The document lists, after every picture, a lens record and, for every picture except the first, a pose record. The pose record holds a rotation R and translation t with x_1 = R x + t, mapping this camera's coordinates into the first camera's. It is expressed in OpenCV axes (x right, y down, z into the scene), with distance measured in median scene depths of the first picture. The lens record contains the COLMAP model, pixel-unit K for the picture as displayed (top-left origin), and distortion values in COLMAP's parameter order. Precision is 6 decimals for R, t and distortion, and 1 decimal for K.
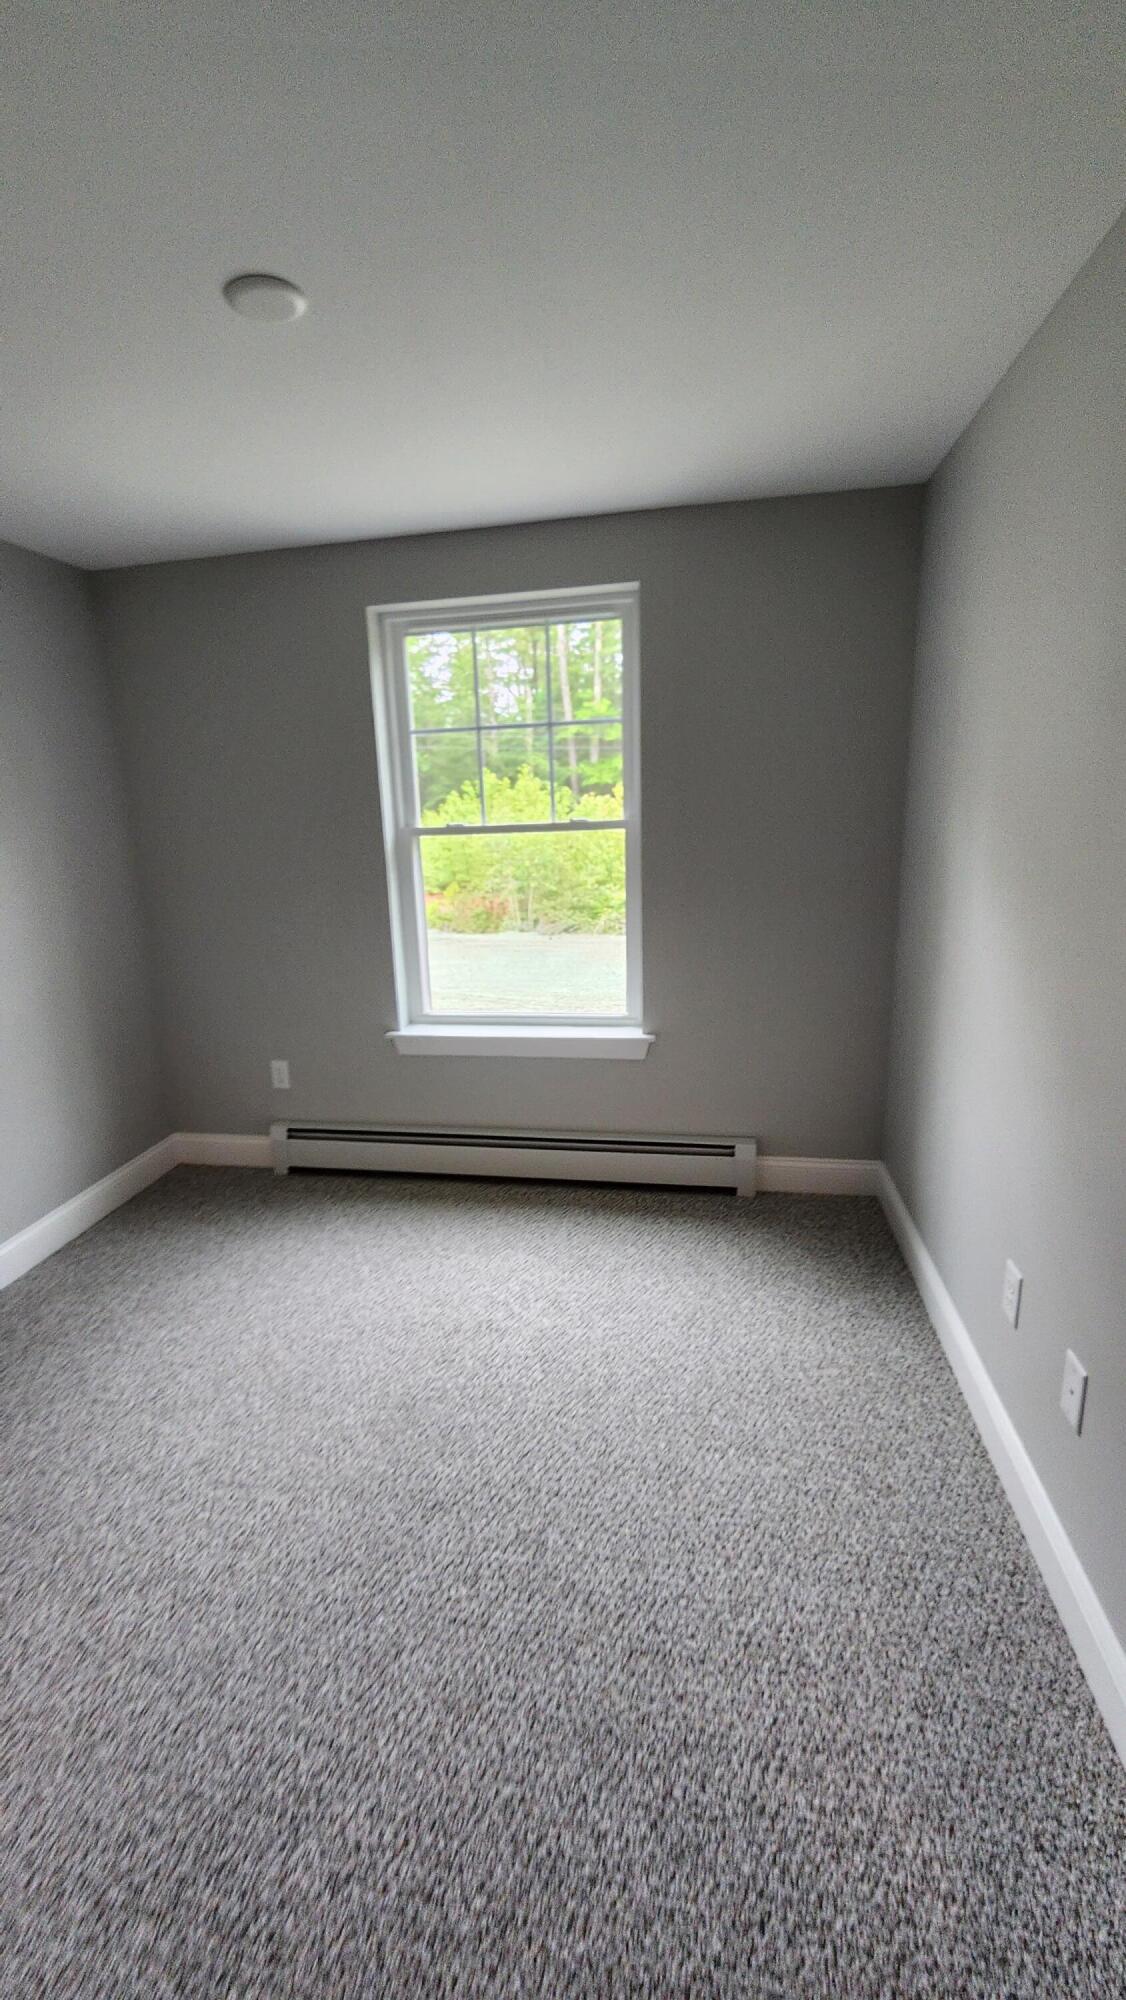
lens RADIAL K [[844.4, 0, 546.6], [0, 844.4, 1005.5], [0, 0, 1]] dist [-0.000113, 0.000213]
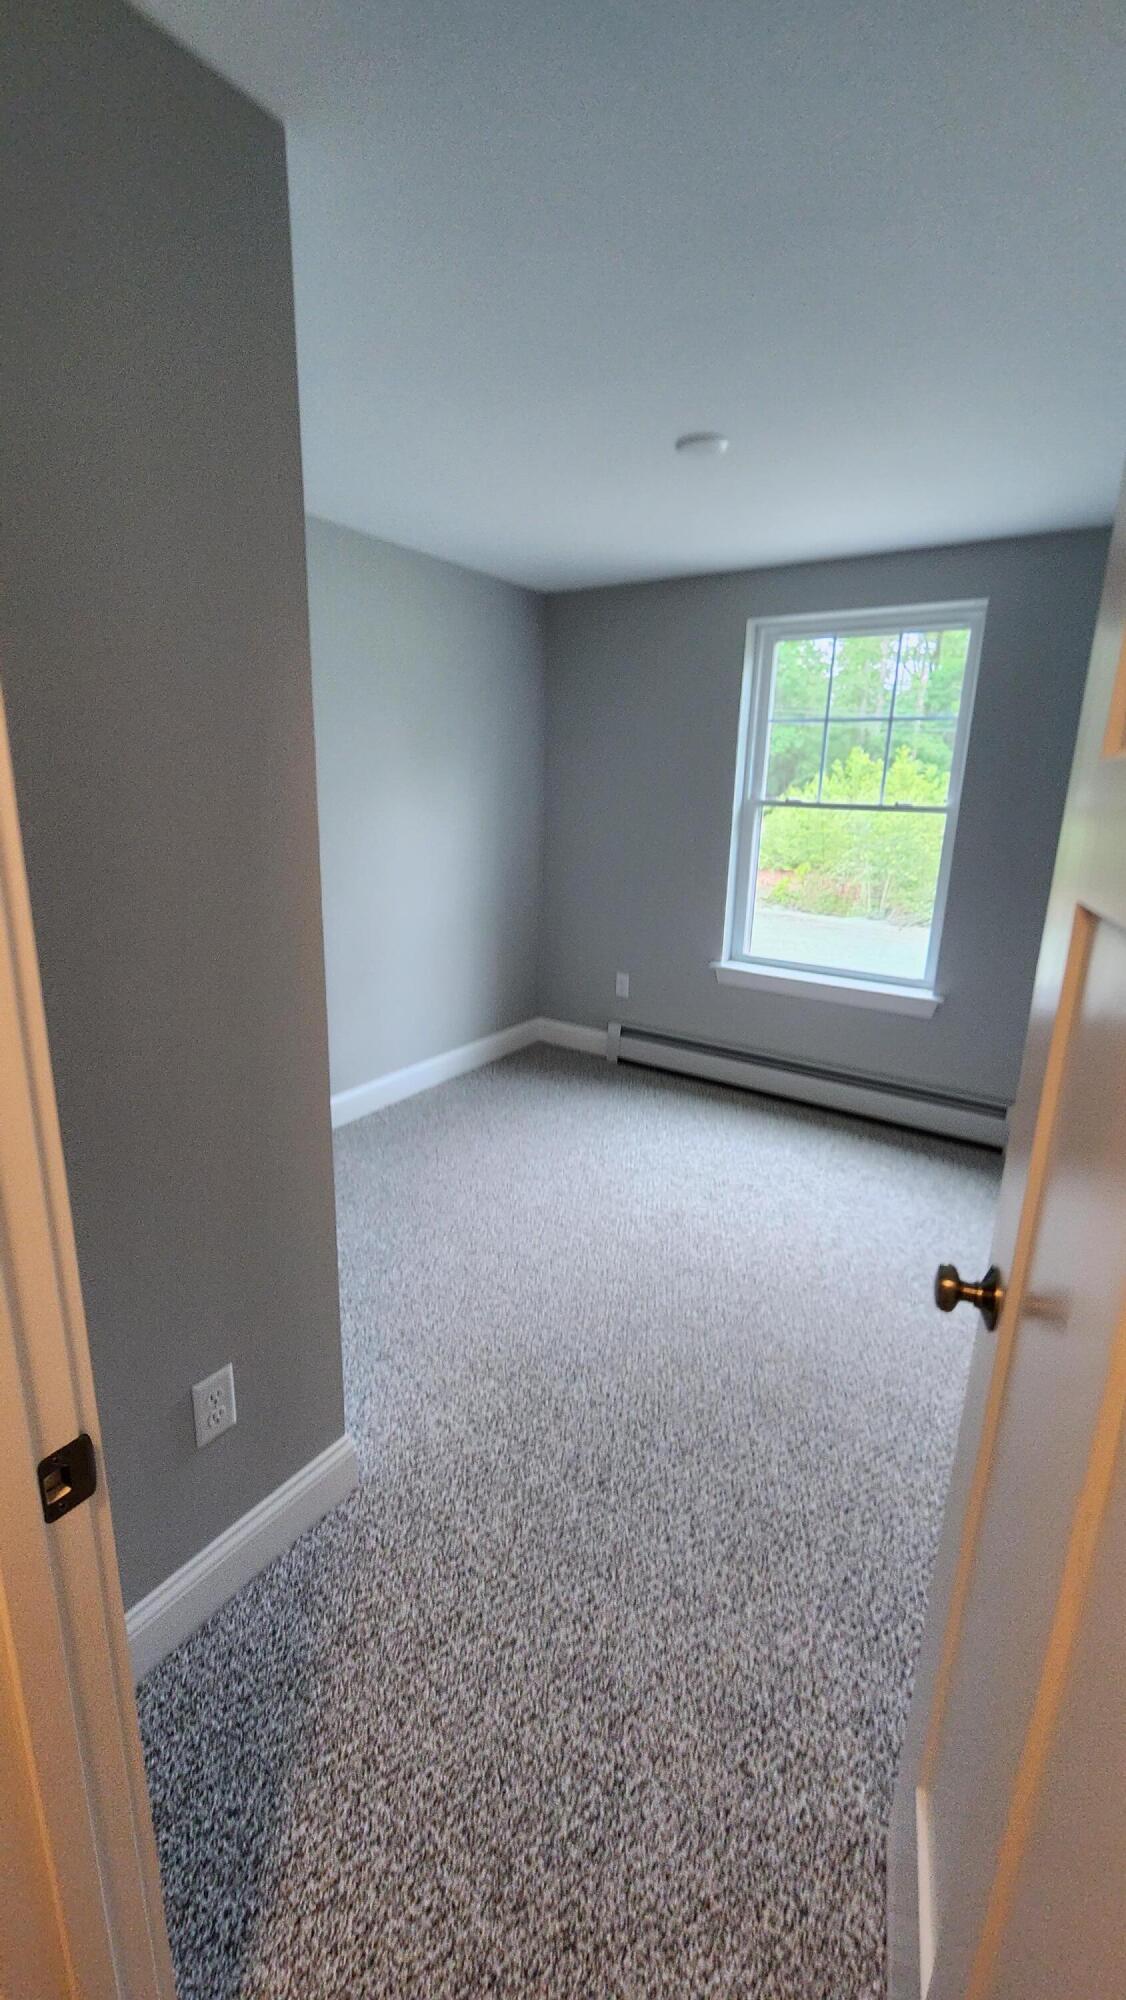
lens RADIAL K [[844.4, 0, 551.0], [0, 844.4, 976.1], [0, 0, 1]] dist [-0.000113, 0.000213]
pose [[0.914408, 0.152238, -0.375076, 0.115731], [-0.153398, 0.987797, 0.026961, 0.096682], [0.374603, 0.032883, 0.926602, -0.412622]]
